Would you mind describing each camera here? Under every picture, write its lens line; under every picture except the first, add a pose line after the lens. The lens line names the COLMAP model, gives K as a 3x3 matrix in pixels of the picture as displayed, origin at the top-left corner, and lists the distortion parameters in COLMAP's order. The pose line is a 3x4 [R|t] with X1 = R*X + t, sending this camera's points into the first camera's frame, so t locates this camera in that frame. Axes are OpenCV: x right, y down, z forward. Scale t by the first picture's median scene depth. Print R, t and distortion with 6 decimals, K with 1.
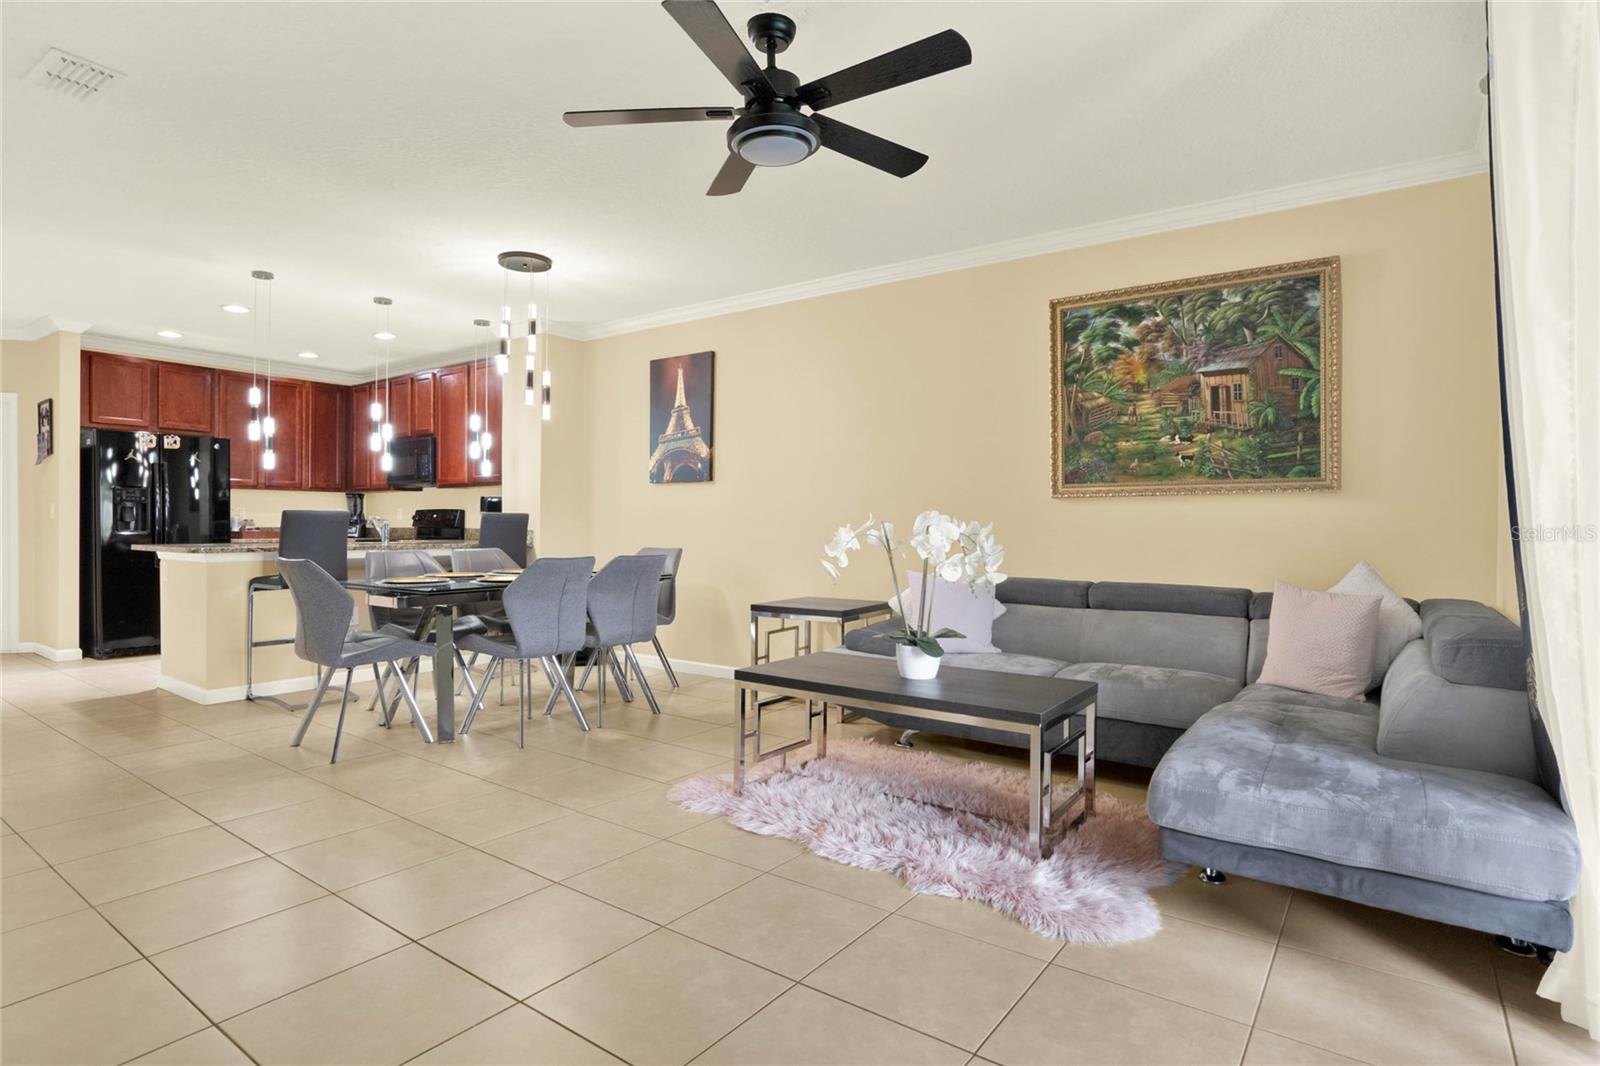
lens RADIAL K [[802.8, 0, 765.7], [0, 802.8, 529.0], [0, 0, 1]] dist [-0.029152, 0.012041]
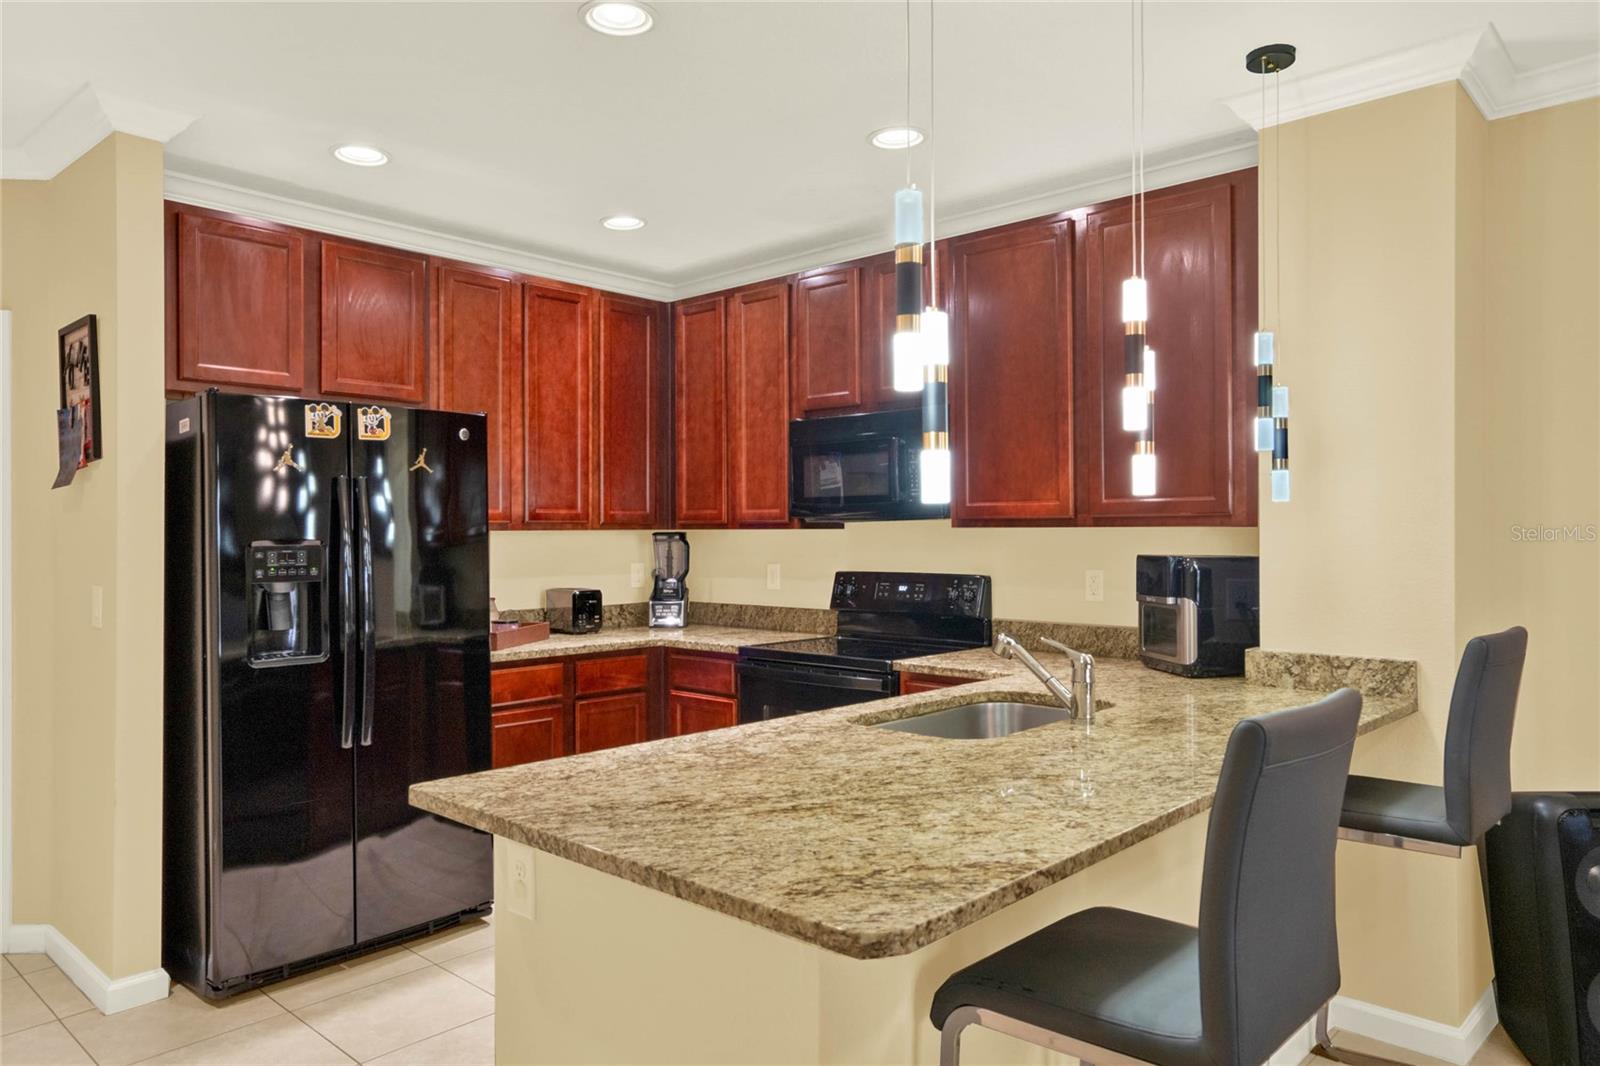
lens RADIAL K [[1056.4, 0, 780.2], [0, 1056.4, 529.2], [0, 0, 1]] dist [-0.000452, 0.009239]
pose [[0.993237, -0.007401, -0.115864, -0.546741], [0.006133, 0.999917, -0.011296, -0.056164], [0.115938, 0.010509, 0.993201, 0.561400]]
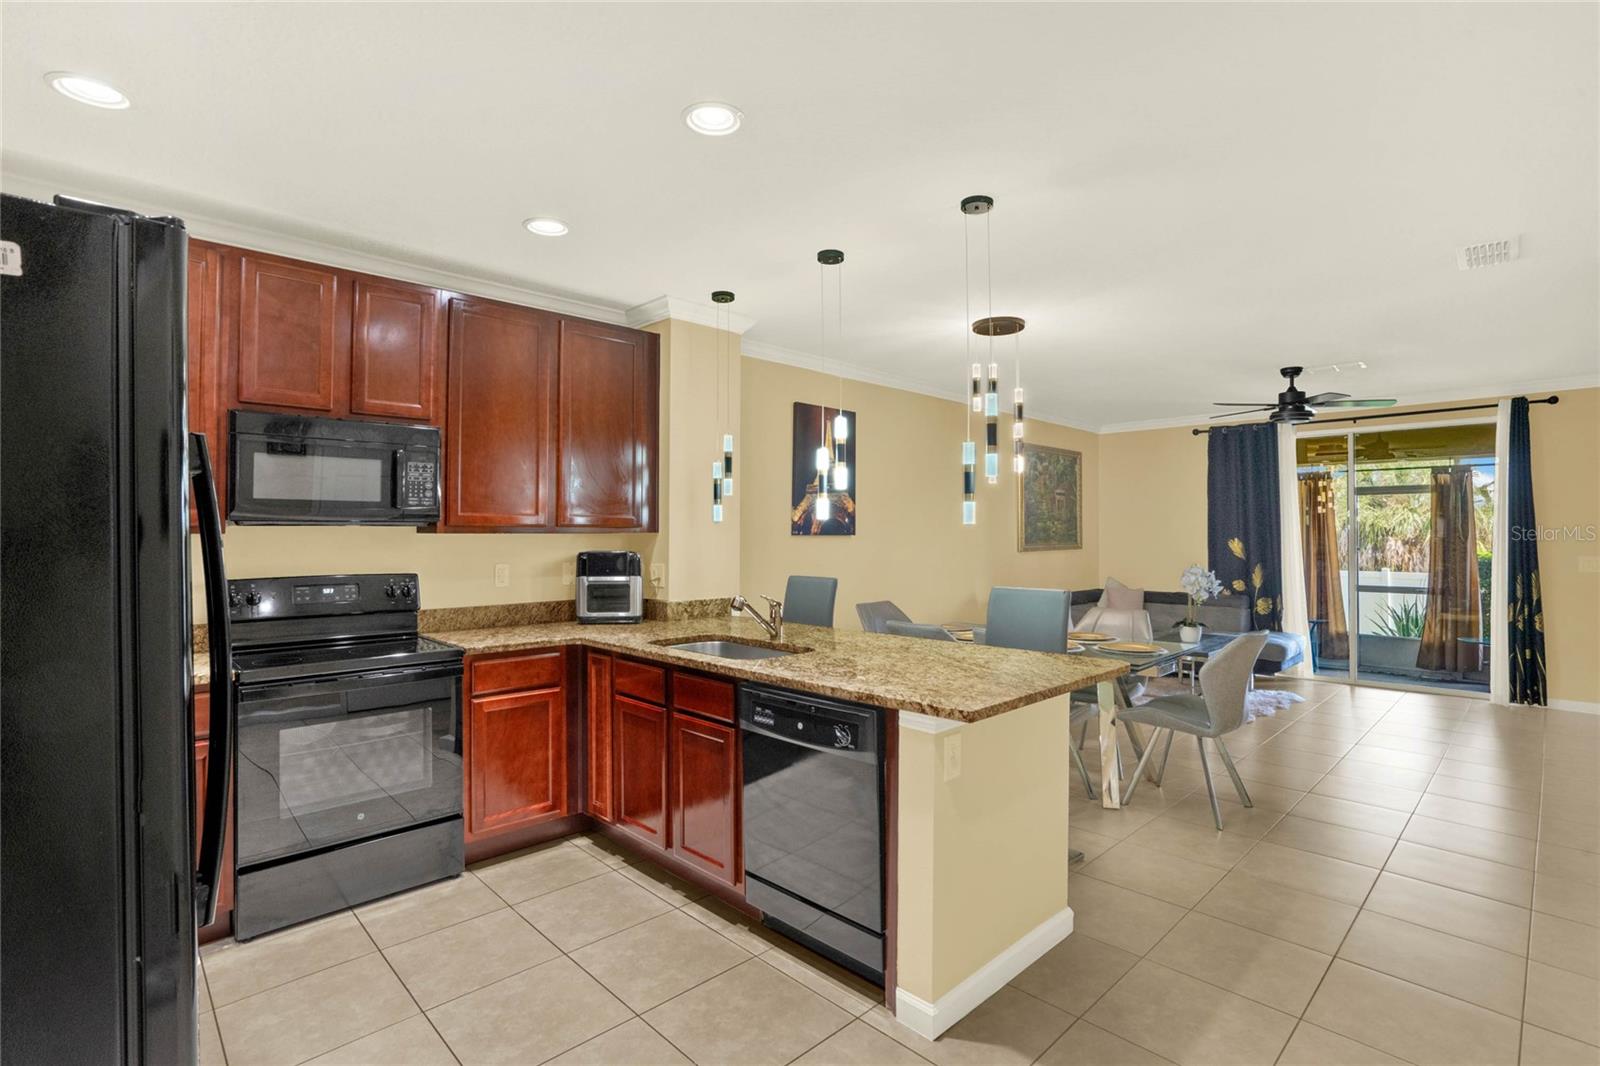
lens RADIAL K [[770.0, 0, 795.9], [0, 770.0, 523.9], [0, 0, 1]] dist [-0.029427, 0.004170]
pose [[0.158853, 0.009142, 0.987260, -1.046800], [0.008714, 0.999905, -0.010661, -0.062655], [-0.987264, 0.010296, 0.158759, 0.889872]]
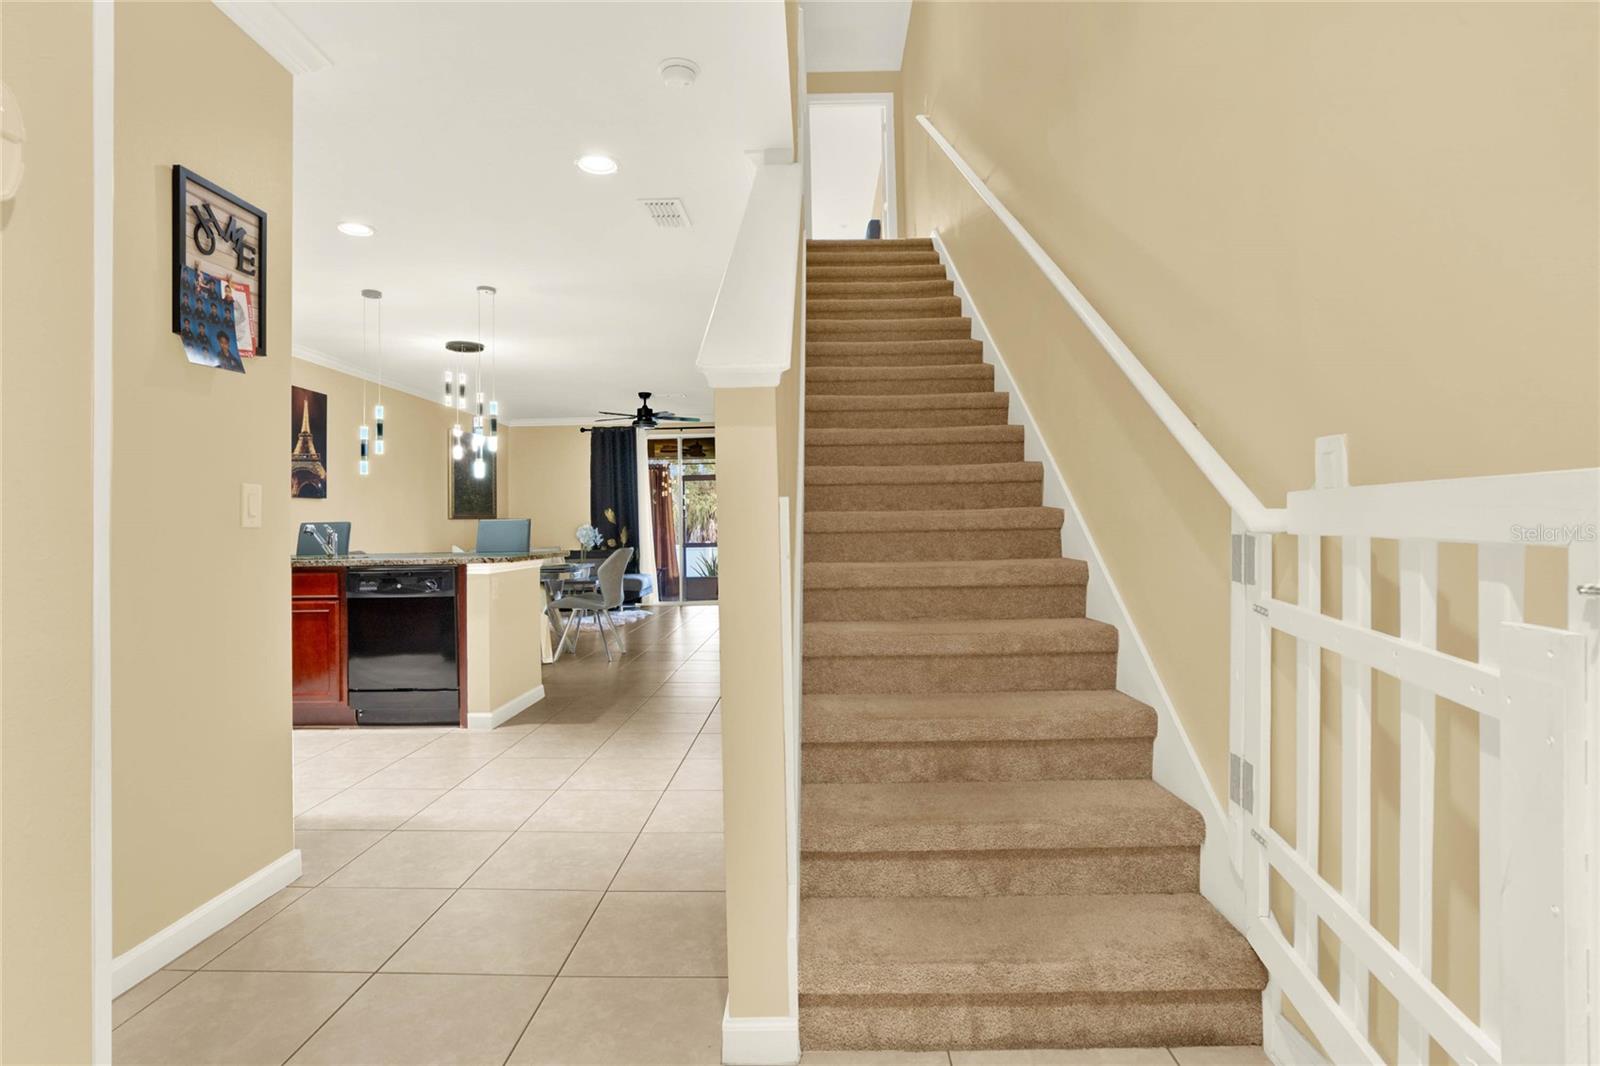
lens RADIAL K [[816.5, 0, 831.4], [0, 816.5, 489.2], [0, 0, 1]] dist [-0.042520, 0.001520]
pose [[-0.598697, 0.043247, 0.799807, -1.490310], [0.024568, 0.999063, -0.035631, -0.010261], [-0.800599, -0.001682, -0.599198, 1.086233]]
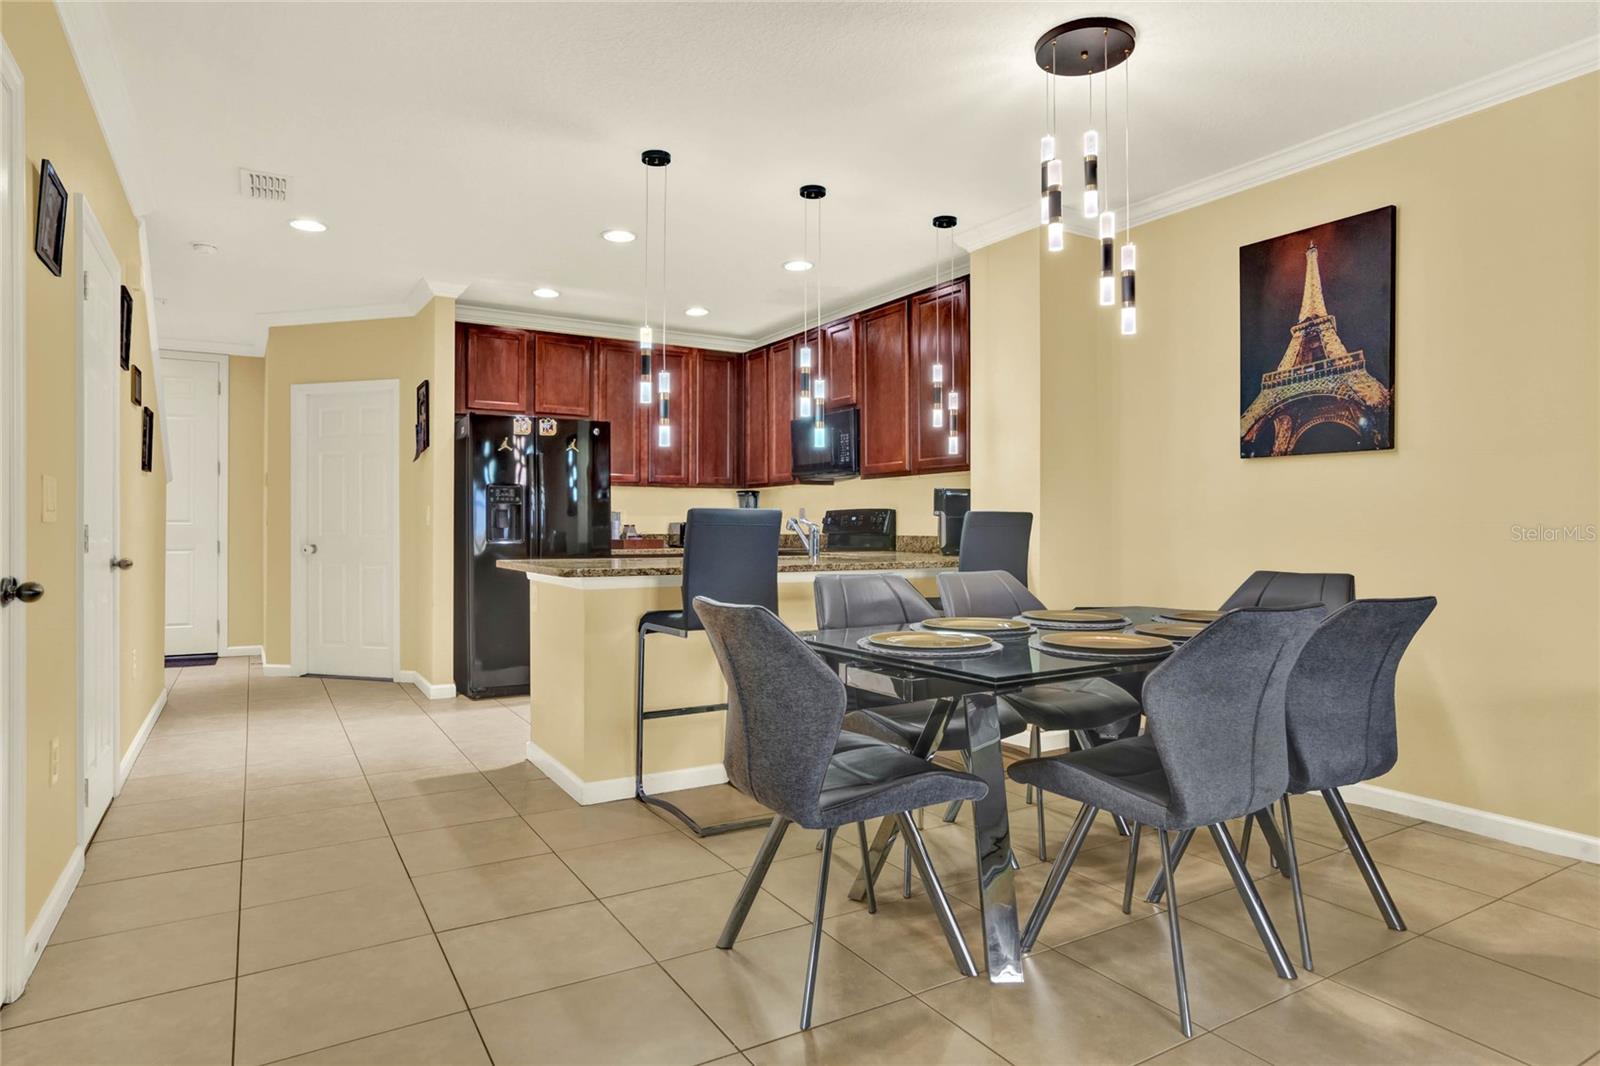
lens RADIAL K [[896.5, 0, 788.6], [0, 896.5, 530.1], [0, 0, 1]] dist [-0.045337, 0.002859]
pose [[0.924562, -0.002287, -0.381024, -0.209983], [0.000544, 0.999989, -0.004682, -0.003208], [0.381031, 0.004121, 0.924553, 0.299769]]
